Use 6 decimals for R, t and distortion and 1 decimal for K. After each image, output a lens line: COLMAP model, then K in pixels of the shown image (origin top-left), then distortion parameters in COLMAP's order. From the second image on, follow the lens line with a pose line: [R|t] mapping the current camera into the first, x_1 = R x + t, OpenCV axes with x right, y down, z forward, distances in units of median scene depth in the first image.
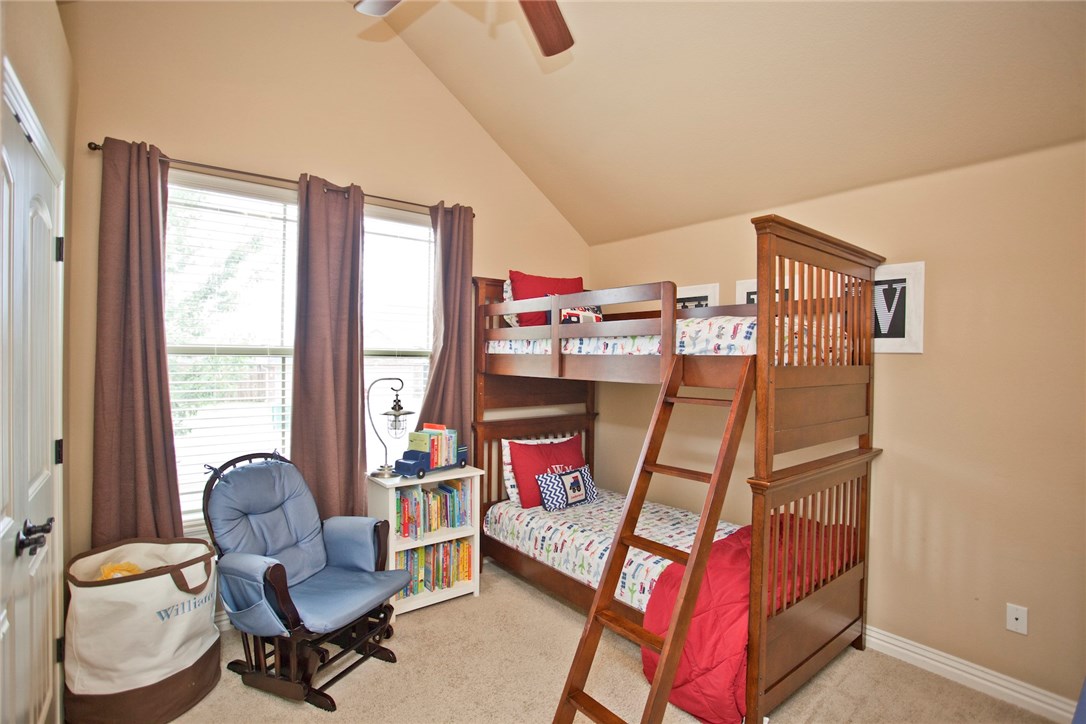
lens RADIAL K [[521.6, 0, 546.7], [0, 521.6, 362.5], [0, 0, 1]] dist [-0.080247, 0.032477]
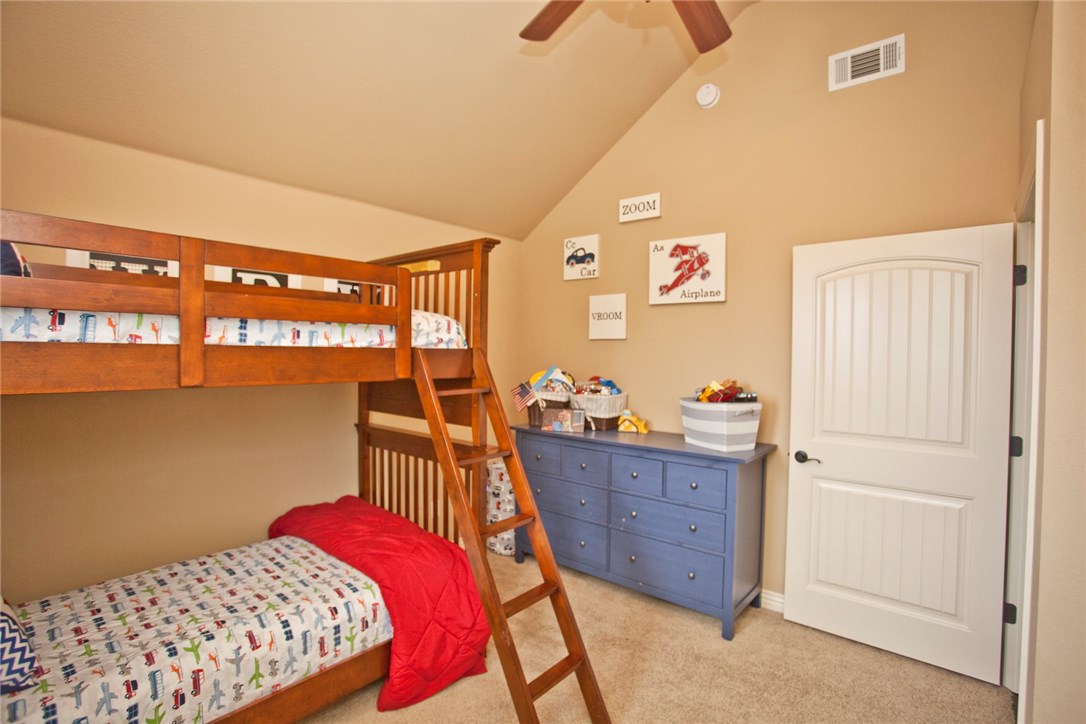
lens RADIAL K [[521.6, 0, 546.7], [0, 521.6, 362.5], [0, 0, 1]] dist [-0.080247, 0.032477]
pose [[-0.198584, -0.033500, 0.979511, -0.594642], [-0.005645, 0.999438, 0.033037, -0.016677], [-0.980068, 0.001032, -0.198662, 0.764259]]
